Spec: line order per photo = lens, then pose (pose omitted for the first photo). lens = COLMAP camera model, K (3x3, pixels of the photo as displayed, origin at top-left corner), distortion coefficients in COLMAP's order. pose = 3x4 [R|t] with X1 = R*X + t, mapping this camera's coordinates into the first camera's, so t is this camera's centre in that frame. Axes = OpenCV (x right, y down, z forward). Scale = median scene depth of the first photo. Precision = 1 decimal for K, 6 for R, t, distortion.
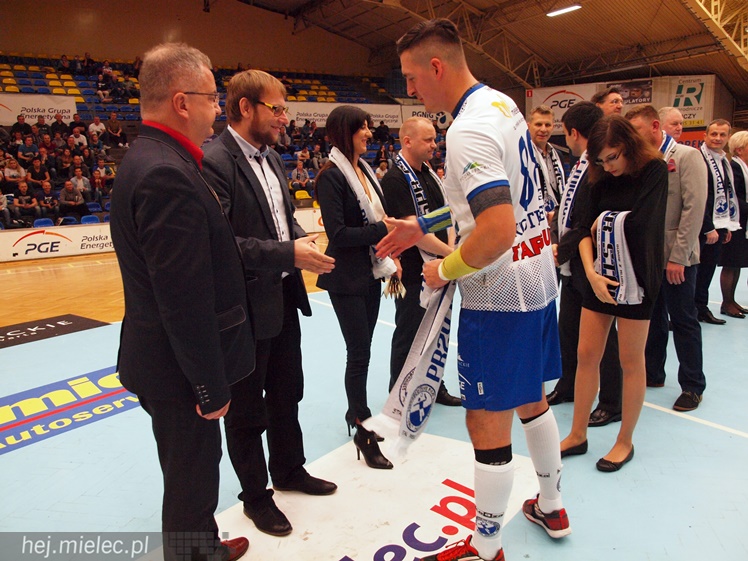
lens RADIAL K [[621.6, 0, 370.6], [0, 621.6, 291.2], [0, 0, 1]] dist [-0.104327, 0.118433]
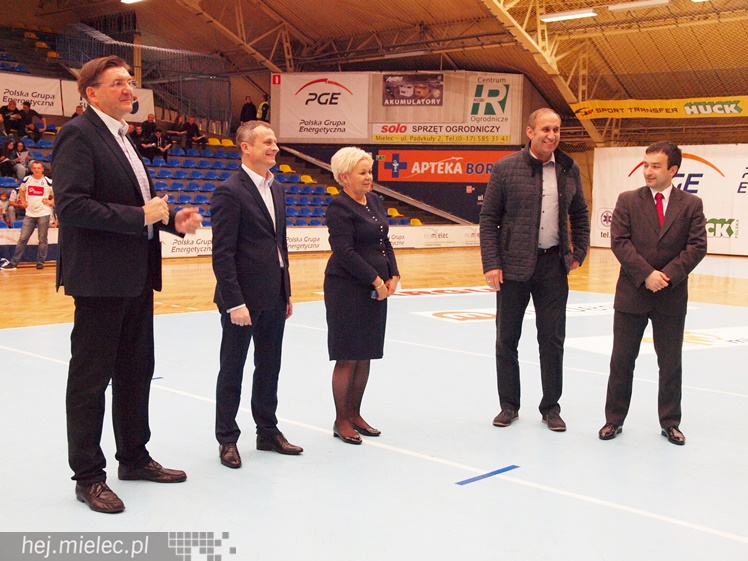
lens RADIAL K [[965.5, 0, 374.0], [0, 965.5, 280.5], [0, 0, 1]] dist [0.001870, 0.085796]
pose [[0.965052, 0.036793, 0.259462, 0.178126], [-0.011209, 0.994984, -0.099401, -0.003060], [-0.261818, 0.093019, 0.960624, -0.031386]]
